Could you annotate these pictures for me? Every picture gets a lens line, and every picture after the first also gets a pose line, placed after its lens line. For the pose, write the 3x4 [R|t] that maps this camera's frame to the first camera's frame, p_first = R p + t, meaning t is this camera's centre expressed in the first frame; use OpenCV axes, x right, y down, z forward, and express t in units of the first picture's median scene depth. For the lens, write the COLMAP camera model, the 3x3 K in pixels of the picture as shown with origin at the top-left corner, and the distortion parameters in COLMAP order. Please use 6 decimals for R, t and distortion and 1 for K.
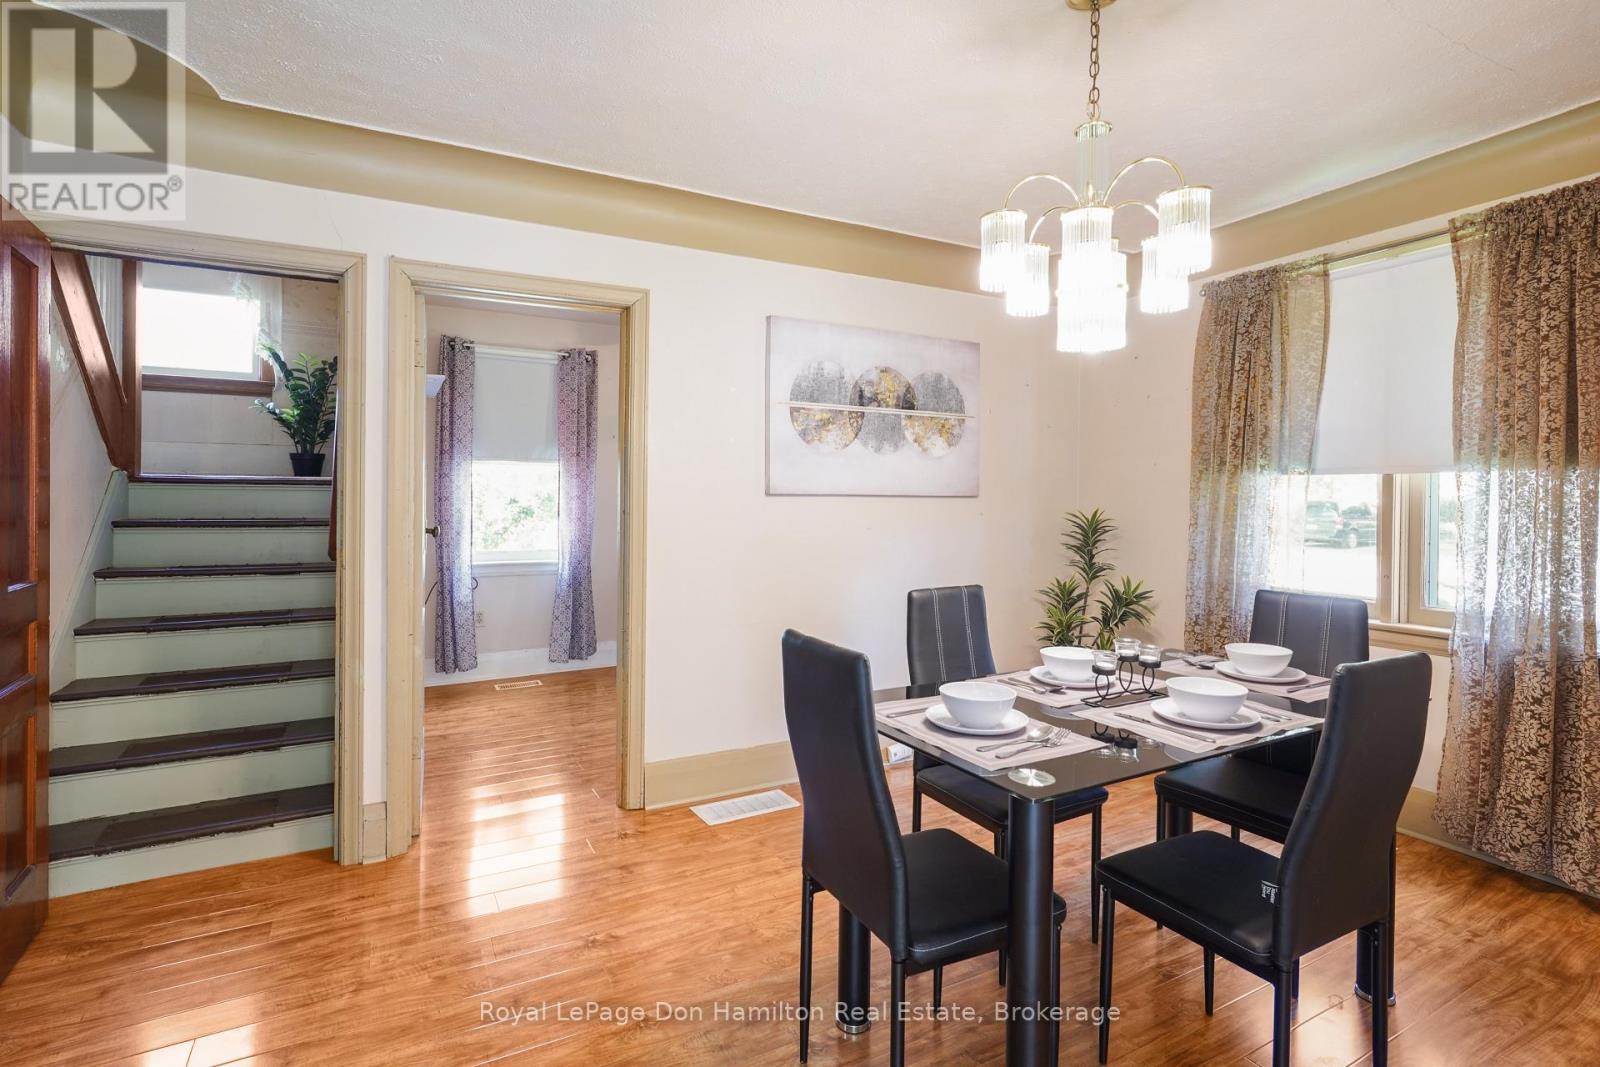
lens RADIAL K [[773.6, 0, 784.6], [0, 773.6, 512.9], [0, 0, 1]] dist [-0.011130, 0.007071]
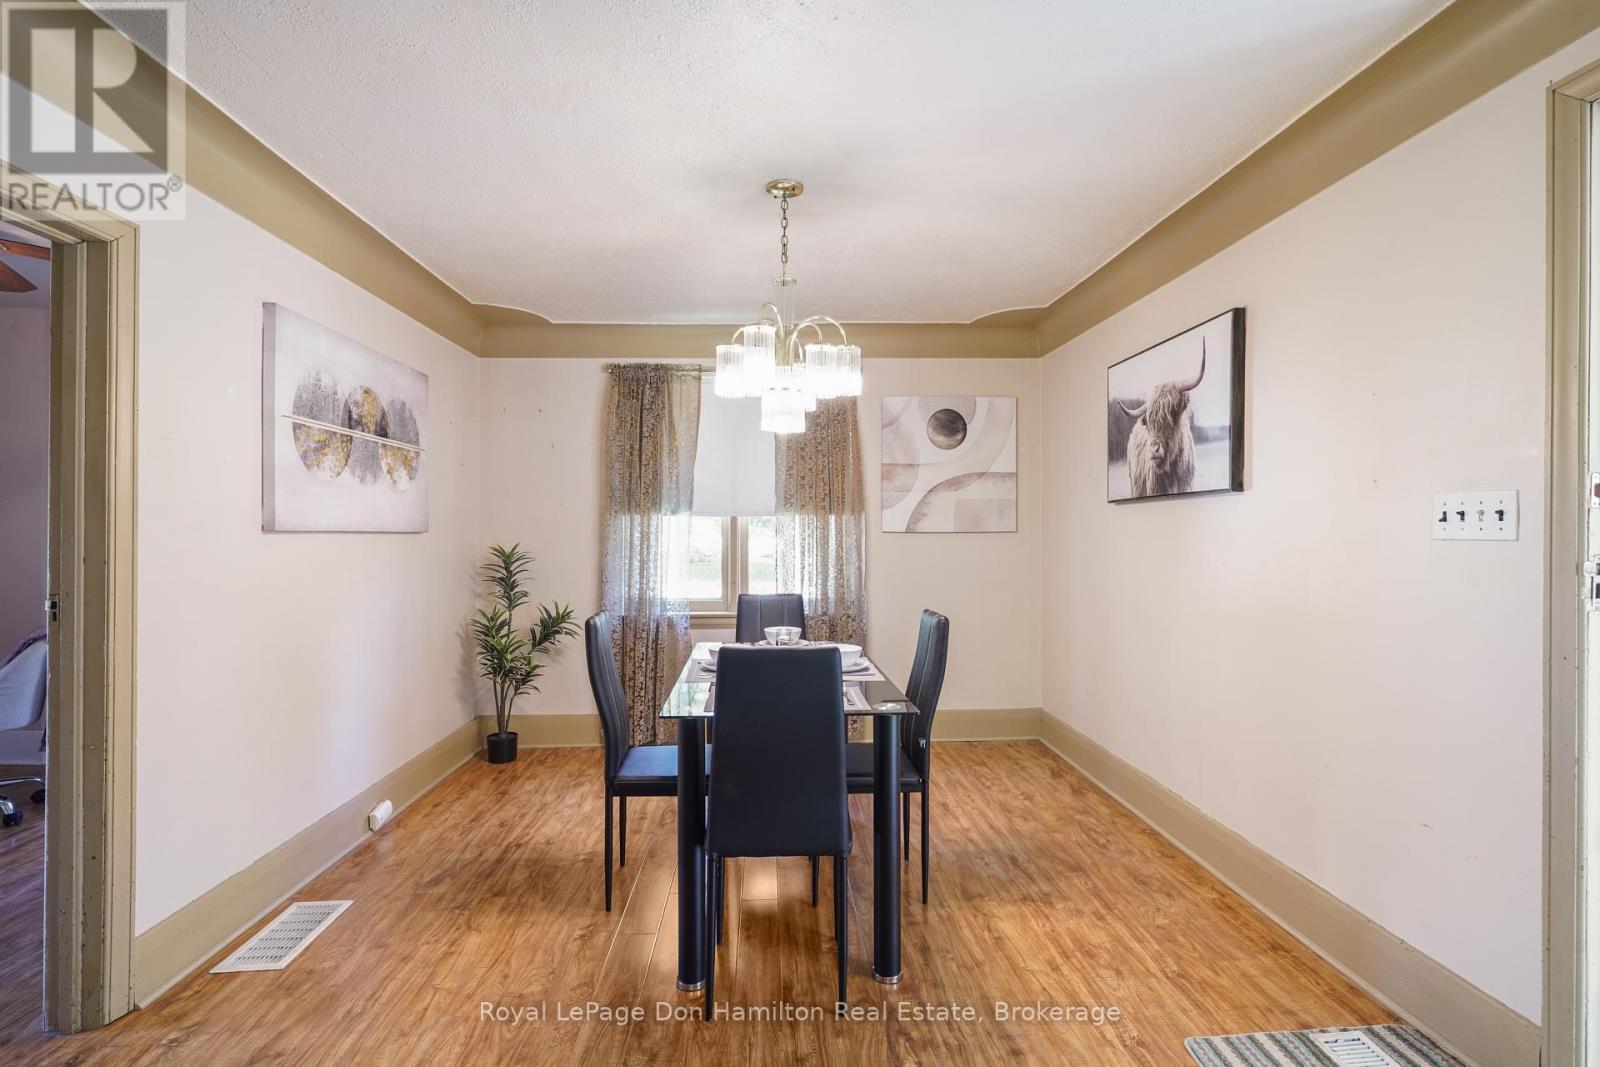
lens RADIAL K [[773.6, 0, 802.2], [0, 773.6, 535.0], [0, 0, 1]] dist [-0.011130, 0.007071]
pose [[0.430114, -0.009450, 0.902725, -0.477983], [0.022855, 0.999739, -0.000424, -0.007423], [-0.902485, 0.020815, 0.430217, 0.177297]]
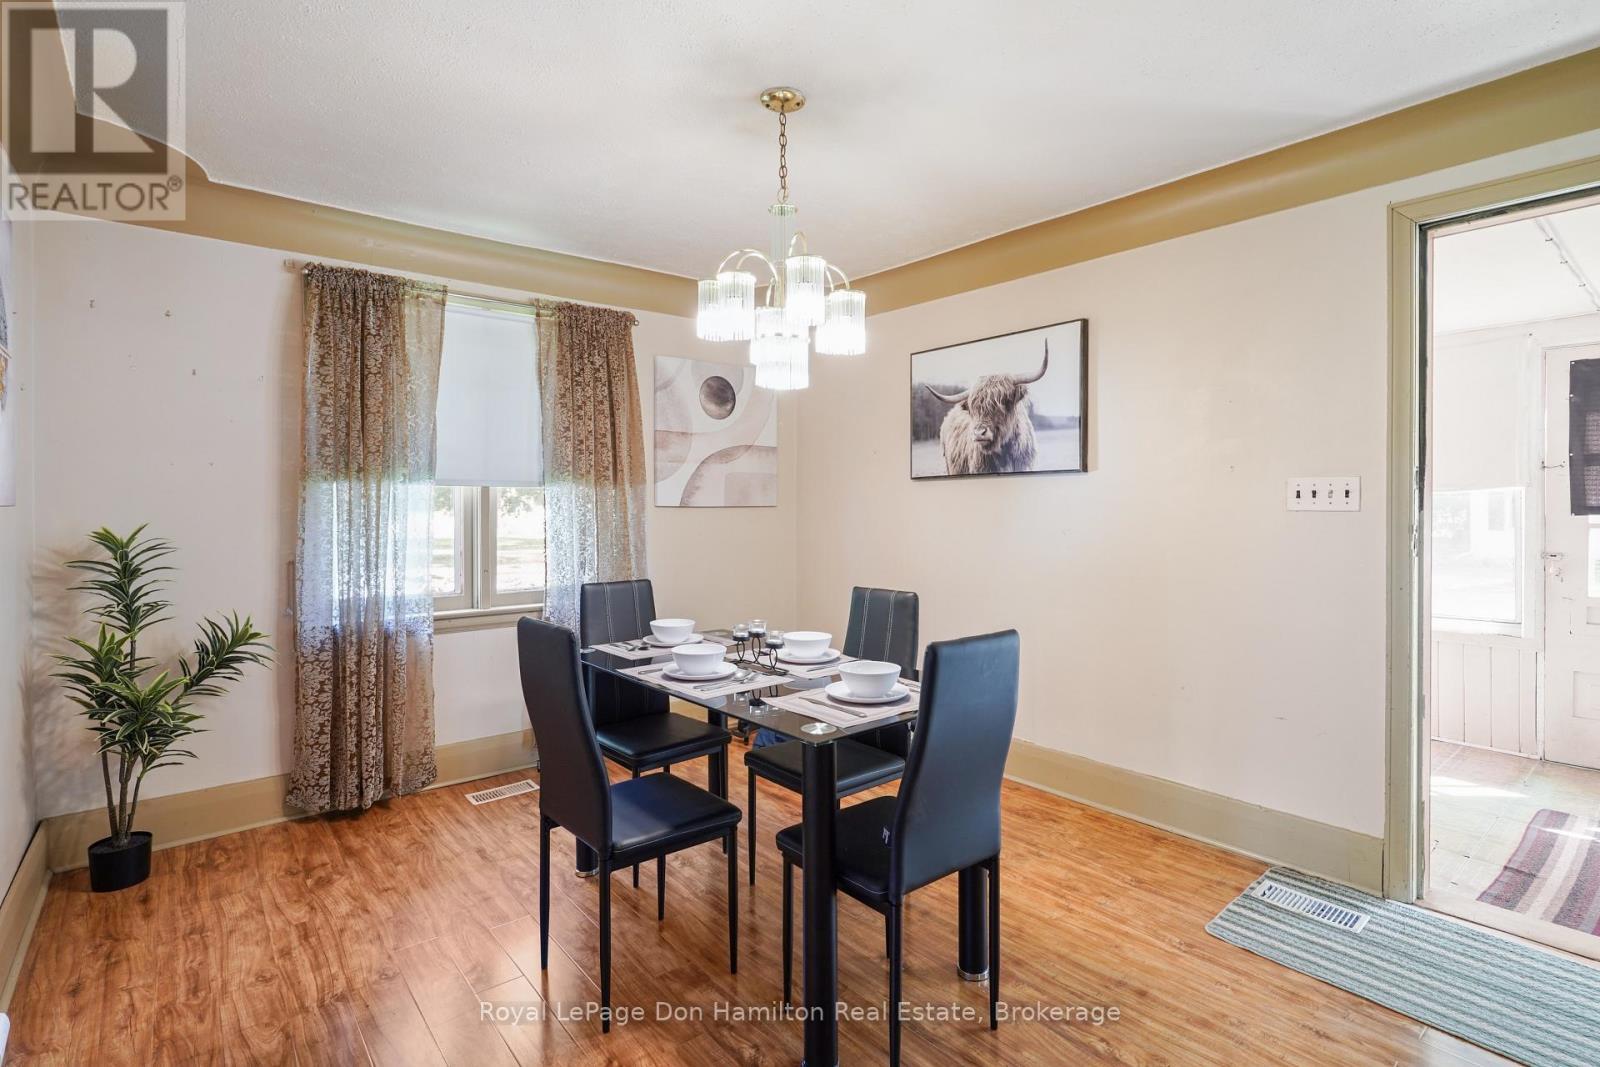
lens RADIAL K [[773.6, 0, 796.9], [0, 773.6, 518.3], [0, 0, 1]] dist [-0.011130, 0.007071]
pose [[-0.202652, -0.019719, 0.979052, -0.432312], [0.021764, 0.999460, 0.024635, -0.016215], [-0.979009, 0.026301, -0.202114, 0.652176]]
